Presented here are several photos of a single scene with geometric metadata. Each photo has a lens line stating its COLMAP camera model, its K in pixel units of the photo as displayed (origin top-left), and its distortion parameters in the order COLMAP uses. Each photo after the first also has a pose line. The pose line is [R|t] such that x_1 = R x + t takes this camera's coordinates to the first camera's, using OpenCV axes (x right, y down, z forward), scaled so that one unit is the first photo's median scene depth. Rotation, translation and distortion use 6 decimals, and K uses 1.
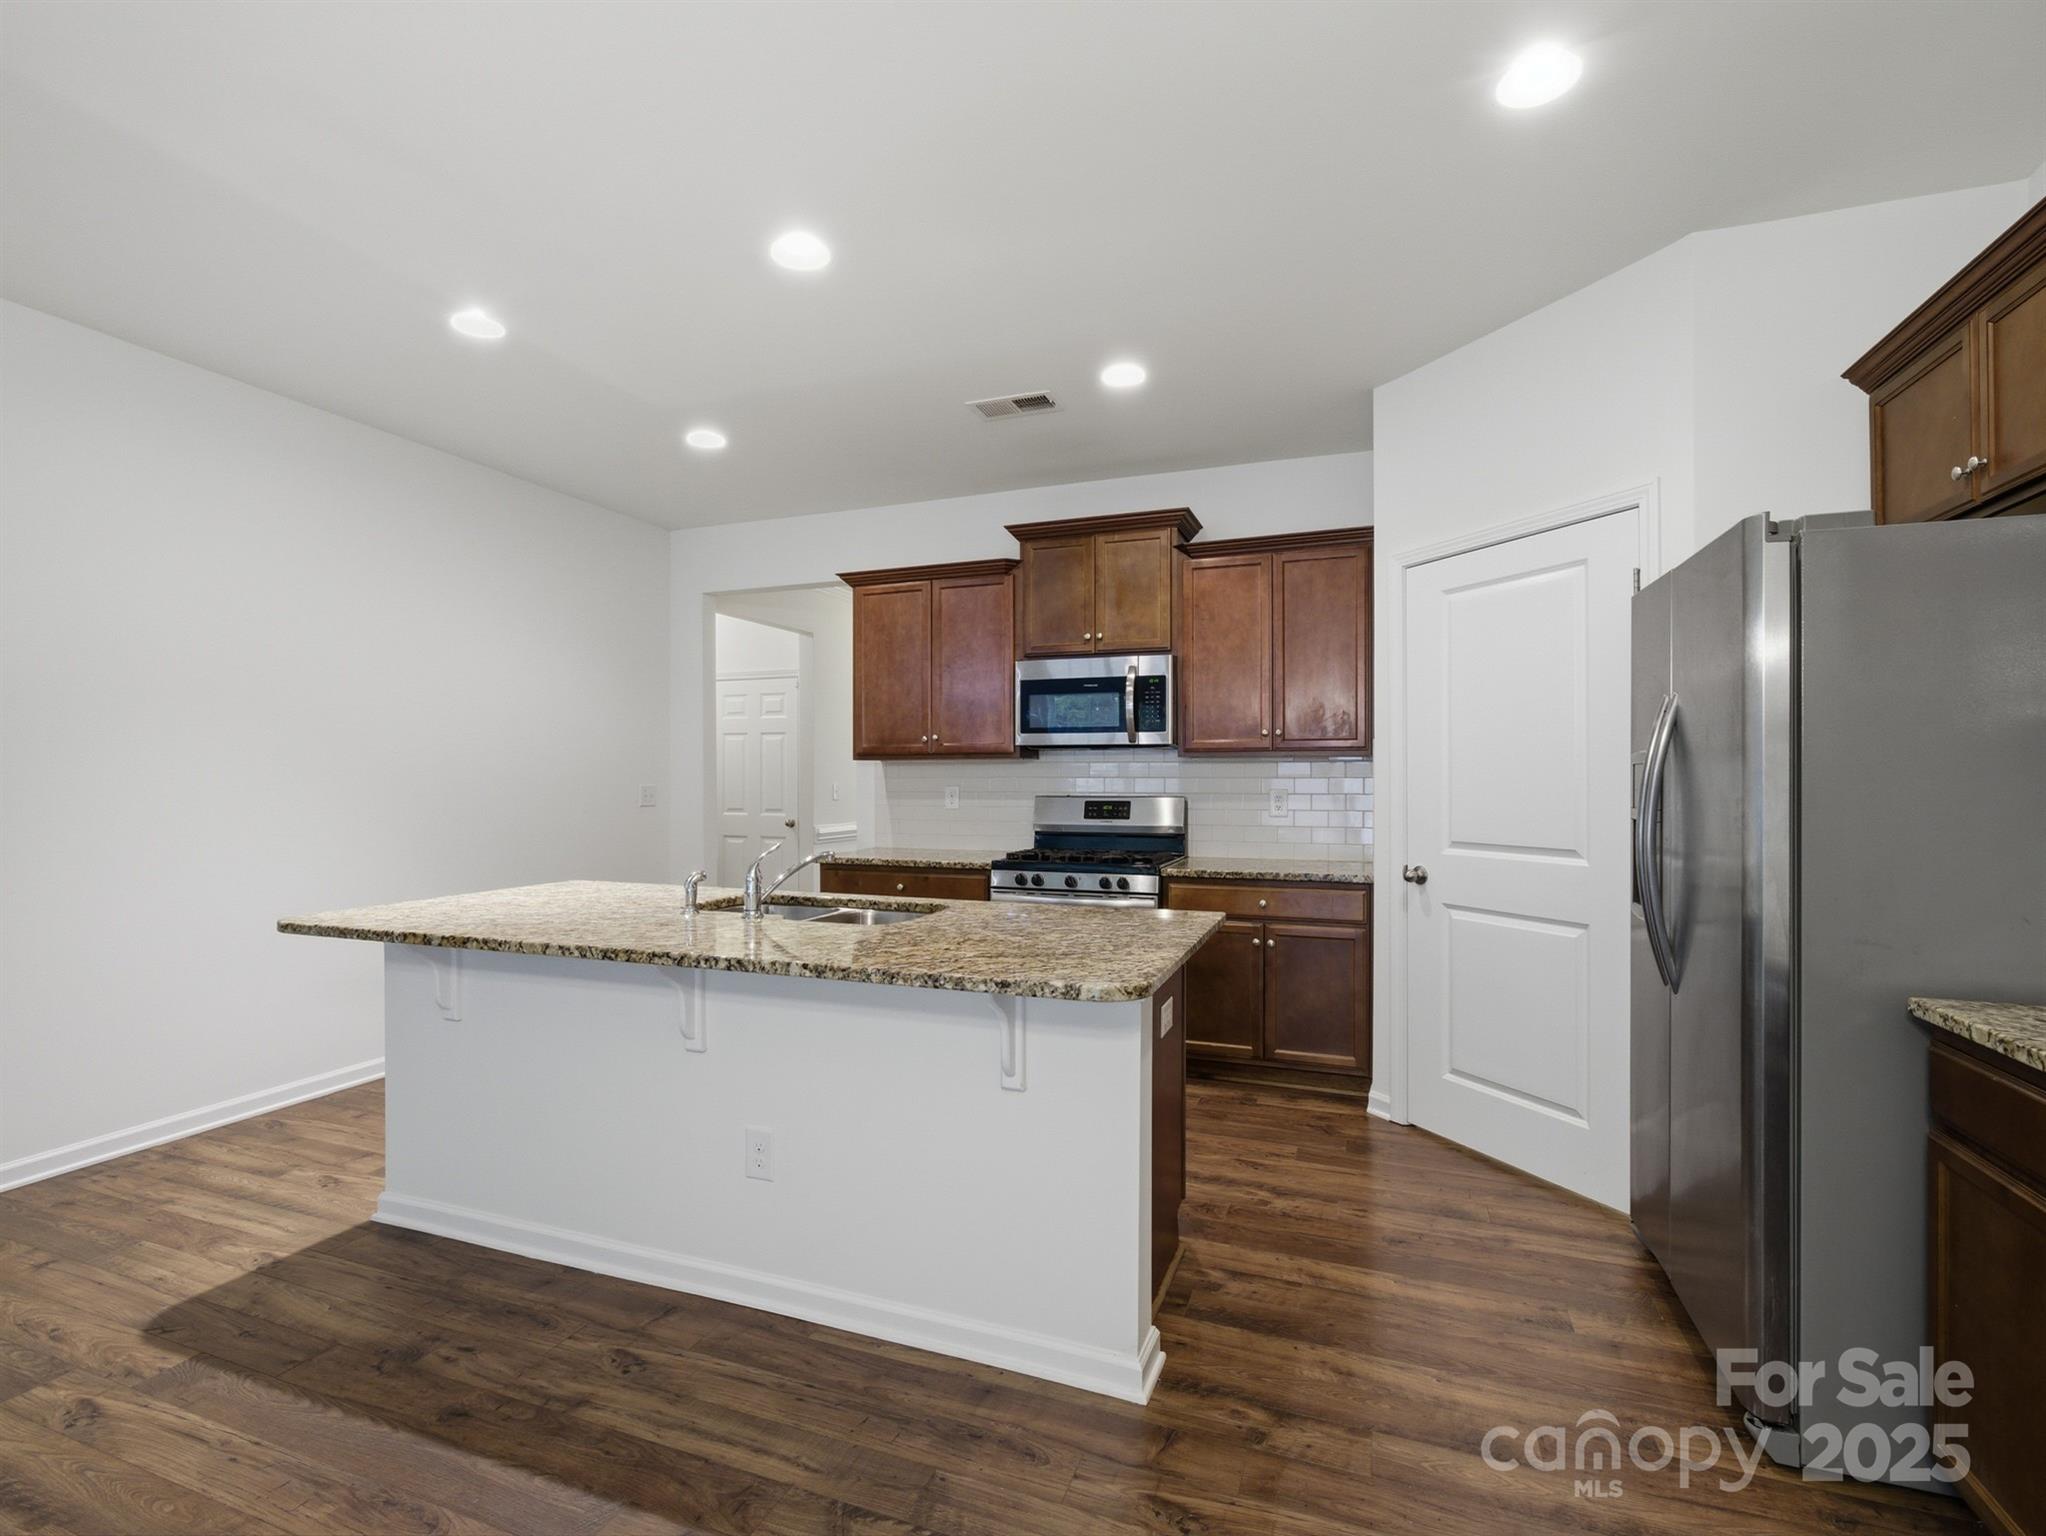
lens RADIAL K [[966.8, 0, 1012.1], [0, 966.8, 774.7], [0, 0, 1]] dist [-0.007740, -0.000040]
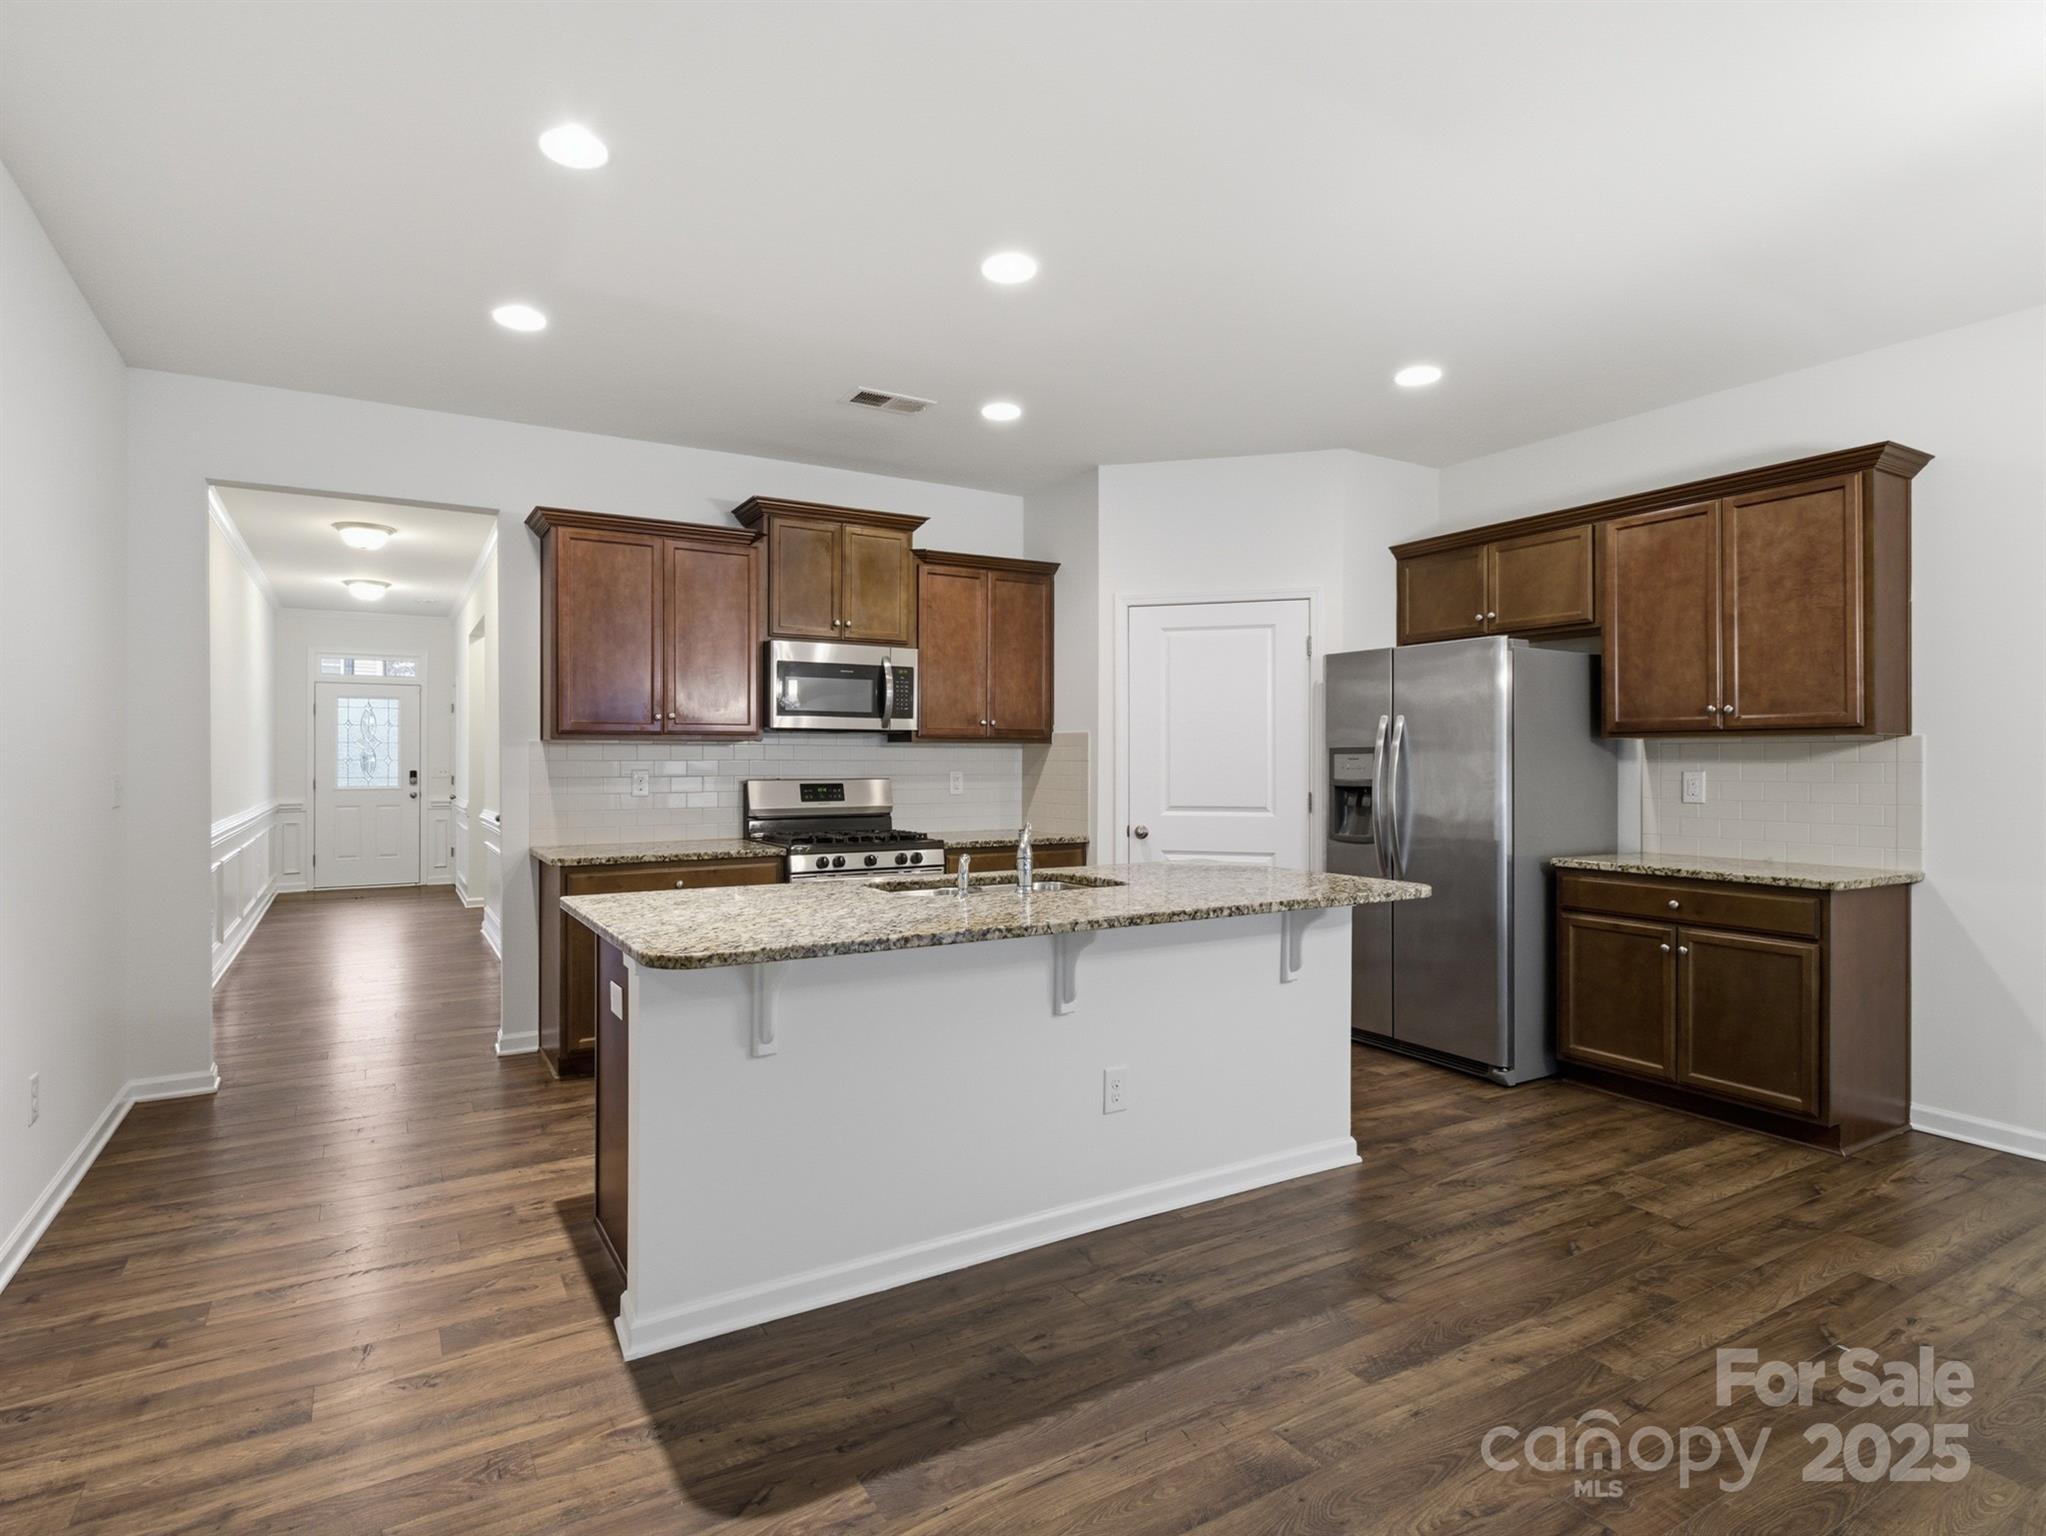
lens RADIAL K [[1068.2, 0, 984.7], [0, 1068.2, 756.7], [0, 0, 1]] dist [0.002499, -0.001106]
pose [[0.631173, 0.002048, 0.775640, -0.879460], [-0.003129, 0.999995, -0.000095, -0.002082], [-0.775636, -0.002367, 0.631176, 0.207864]]
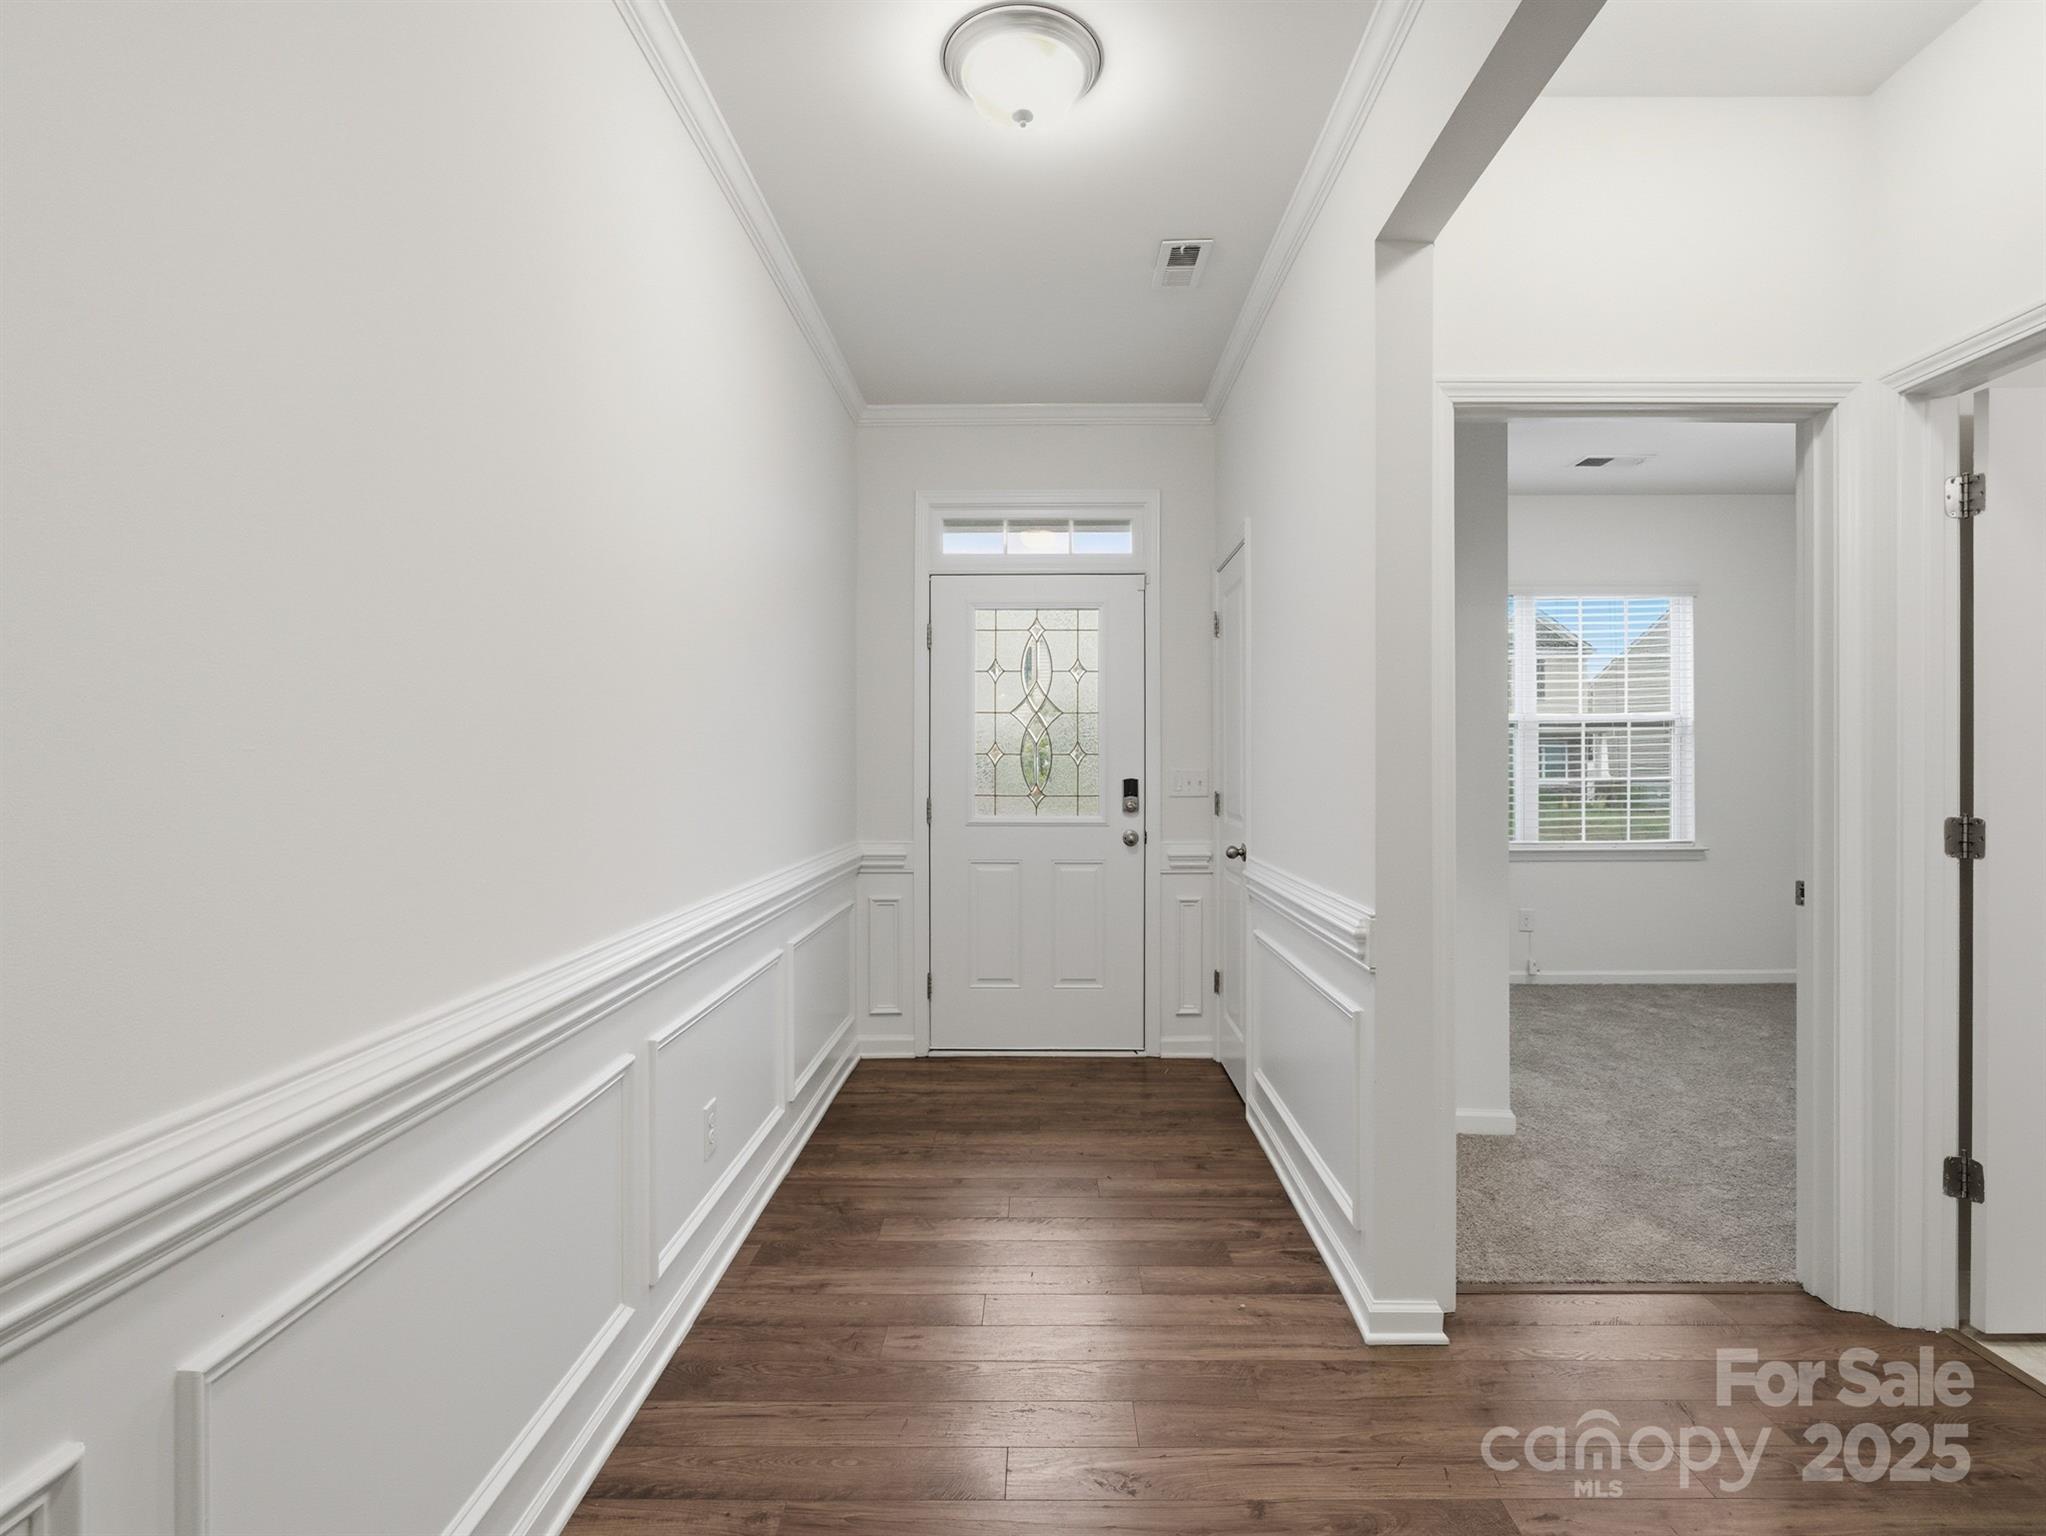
lens RADIAL K [[1068.2, 0, 984.7], [0, 1068.2, 756.7], [0, 0, 1]] dist [0.002499, -0.001106]
pose [[0.949531, 0.001608, 0.313668, -0.097407], [-0.001252, 0.999998, -0.001336, 0.015850], [-0.313670, 0.000876, 0.949532, 2.262381]]
